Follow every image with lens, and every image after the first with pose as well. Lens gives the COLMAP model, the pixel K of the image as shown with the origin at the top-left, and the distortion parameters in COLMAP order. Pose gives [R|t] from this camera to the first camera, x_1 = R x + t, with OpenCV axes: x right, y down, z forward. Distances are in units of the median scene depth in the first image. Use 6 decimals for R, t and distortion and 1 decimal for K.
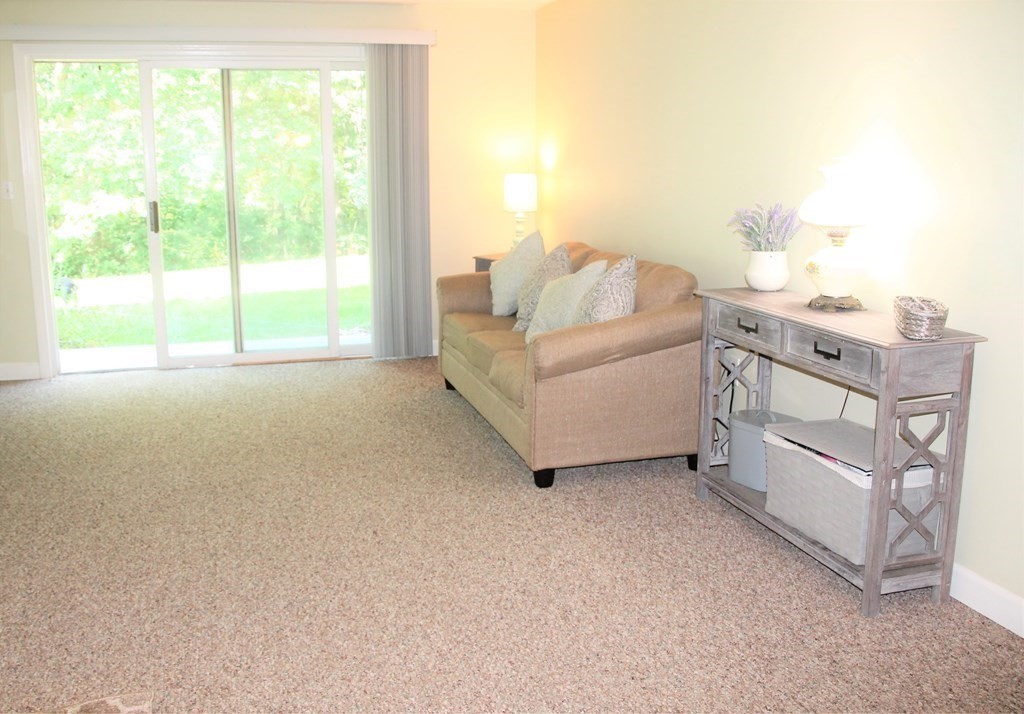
lens RADIAL K [[1015.2, 0, 503.9], [0, 1015.2, 365.3], [0, 0, 1]] dist [-0.098196, 0.000000]
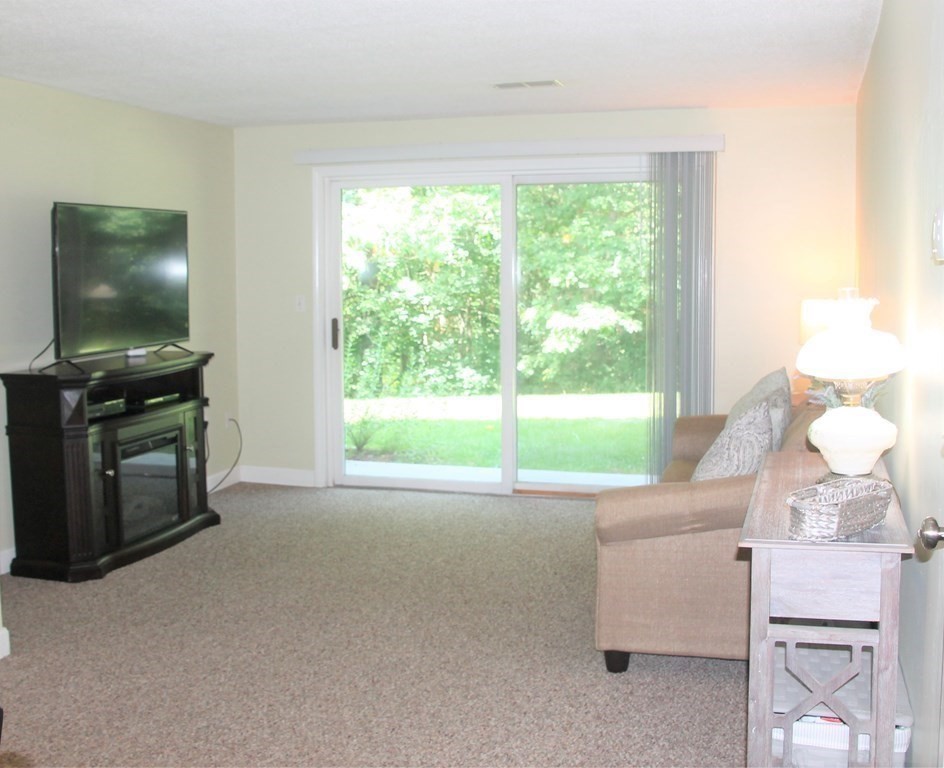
lens RADIAL K [[1162.4, 0, 471.7], [0, 1162.4, 377.2], [0, 0, 1]] dist [-0.133342, 0.000000]
pose [[0.836981, 0.049492, -0.544989, 0.451032], [-0.109106, 0.990999, -0.077566, -0.035072], [0.536244, 0.124383, 0.834848, 0.114885]]
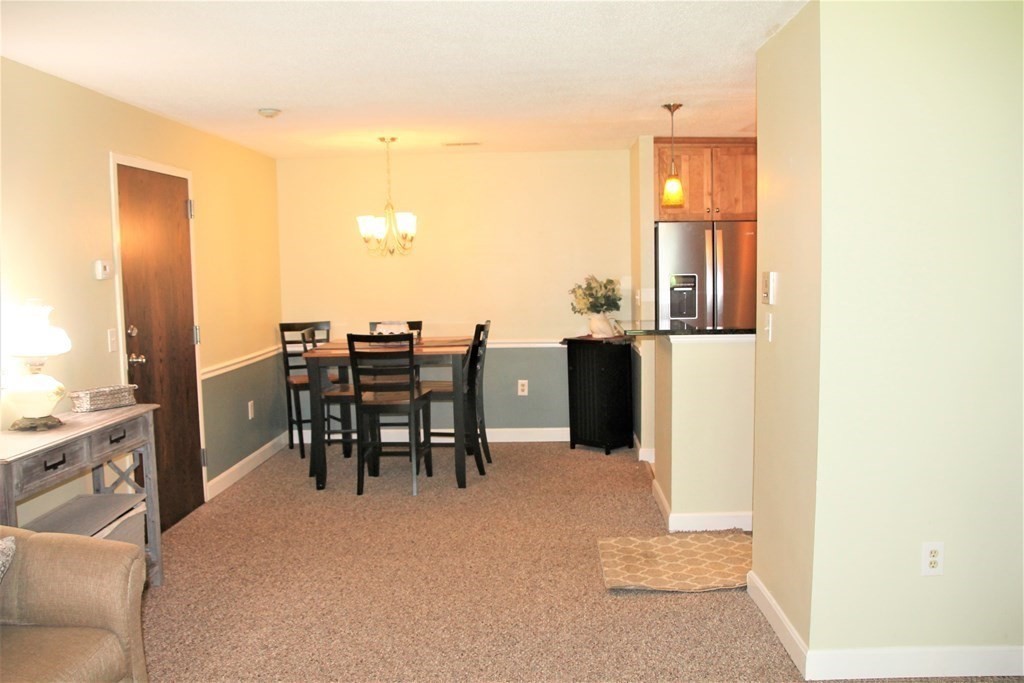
lens RADIAL K [[925.1, 0, 505.4], [0, 925.1, 341.0], [0, 0, 1]] dist [-0.050209, 0.012396]
pose [[-0.944289, -0.011234, 0.328927, -0.425602], [0.086771, 0.955559, 0.281740, -0.326084], [-0.317474, 0.294585, -0.901349, 1.424463]]
